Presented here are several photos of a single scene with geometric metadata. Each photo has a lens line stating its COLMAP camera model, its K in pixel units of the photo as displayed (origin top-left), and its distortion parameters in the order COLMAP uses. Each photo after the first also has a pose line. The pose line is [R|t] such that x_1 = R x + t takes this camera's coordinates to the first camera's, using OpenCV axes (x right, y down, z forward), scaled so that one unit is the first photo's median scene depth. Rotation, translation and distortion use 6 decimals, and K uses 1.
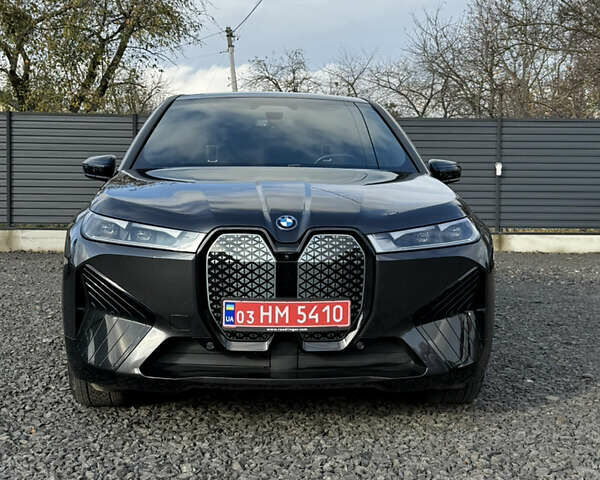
lens RADIAL K [[1024.1, 0, 297.4], [0, 1024.1, 241.7], [0, 0, 1]] dist [0.130854, 0.000000]
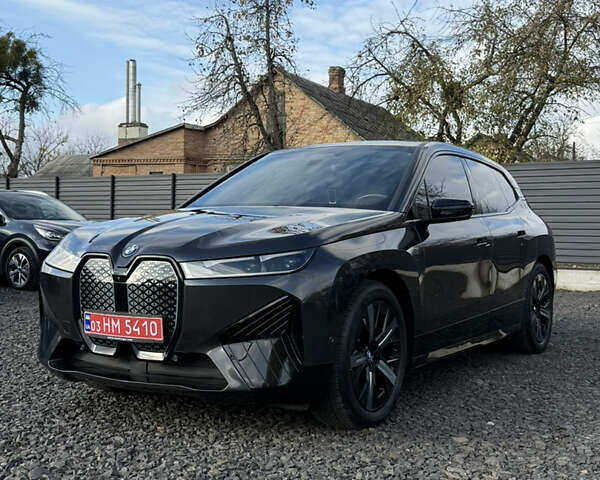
lens RADIAL K [[909.6, 0, 302.2], [0, 909.6, 233.4], [0, 0, 1]] dist [0.115686, 0.000000]
pose [[0.816930, 0.010114, -0.576648, 0.780134], [-0.040285, 0.998405, -0.039560, -0.004396], [0.575328, 0.055549, 0.816034, 0.231856]]
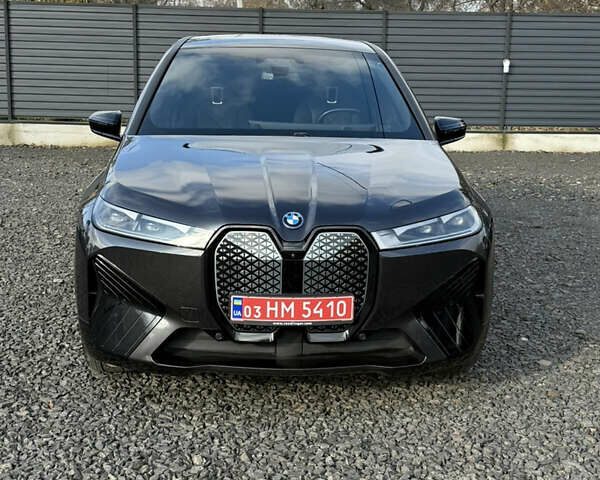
lens RADIAL K [[1024.1, 0, 296.7], [0, 1024.1, 263.6], [0, 0, 1]] dist [0.130854, 0.000000]
pose [[0.999948, 0.010102, -0.001224, -0.005068], [-0.009788, 0.987691, 0.156114, -0.135528], [0.002786, -0.156094, 0.987738, -0.018192]]
